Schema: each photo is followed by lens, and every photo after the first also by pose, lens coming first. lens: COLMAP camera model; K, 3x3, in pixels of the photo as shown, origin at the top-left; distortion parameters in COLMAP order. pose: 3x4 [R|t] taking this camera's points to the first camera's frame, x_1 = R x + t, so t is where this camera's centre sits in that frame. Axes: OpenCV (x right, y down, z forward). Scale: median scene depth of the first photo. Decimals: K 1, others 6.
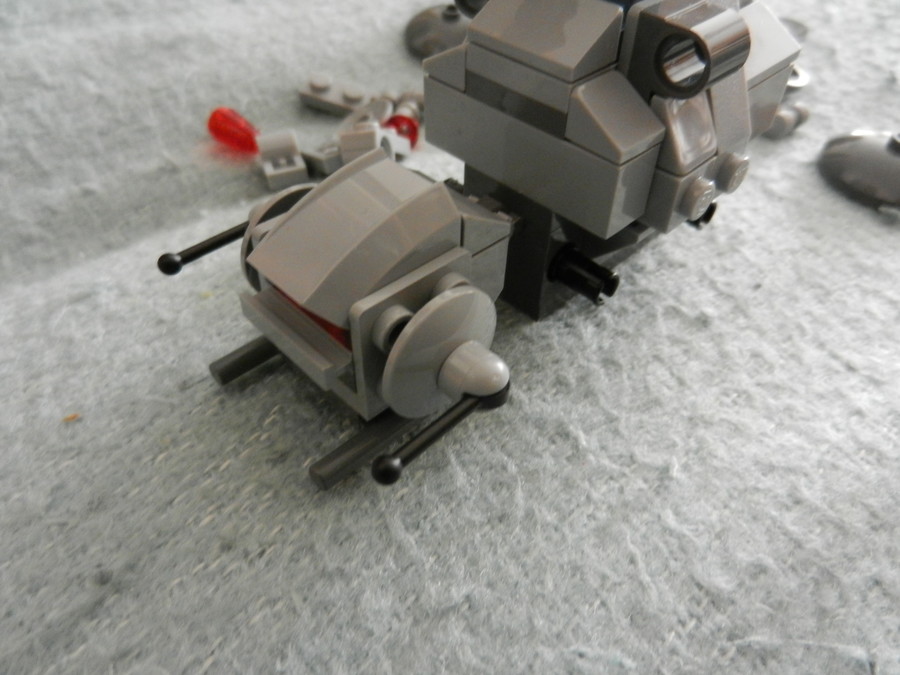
lens RADIAL K [[663.2, 0, 445.8], [0, 663.2, 381.4], [0, 0, 1]] dist [0.001340, -0.006361]
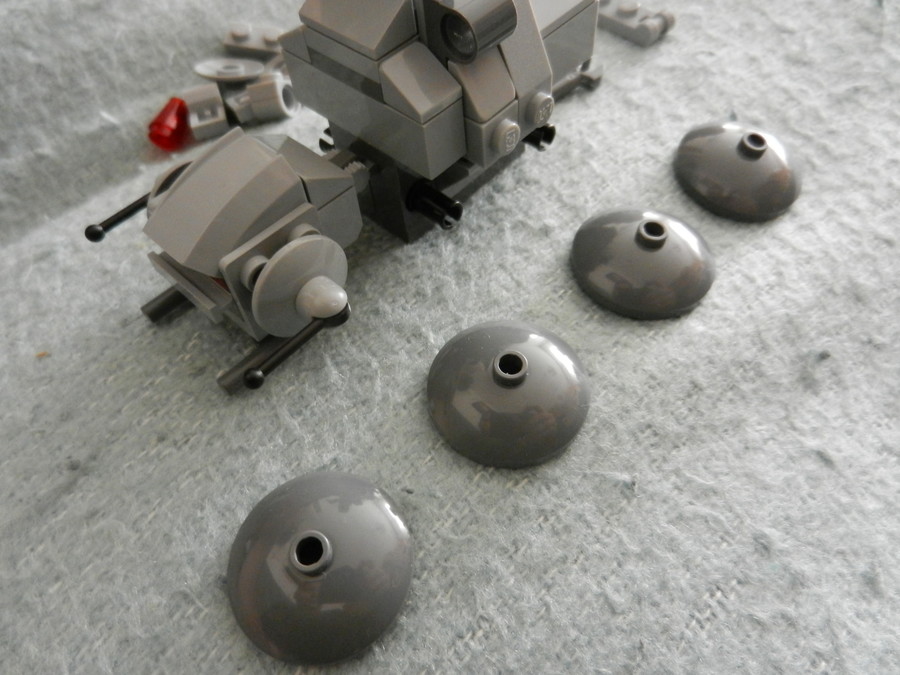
lens RADIAL K [[670.6, 0, 447.0], [0, 670.6, 369.7], [0, 0, 1]] dist [0.003830, 0.002415]
pose [[0.995835, -0.082926, -0.037887, 0.297954], [0.087238, 0.987441, 0.131718, -0.022430], [0.026488, -0.134475, 0.990563, -0.318890]]
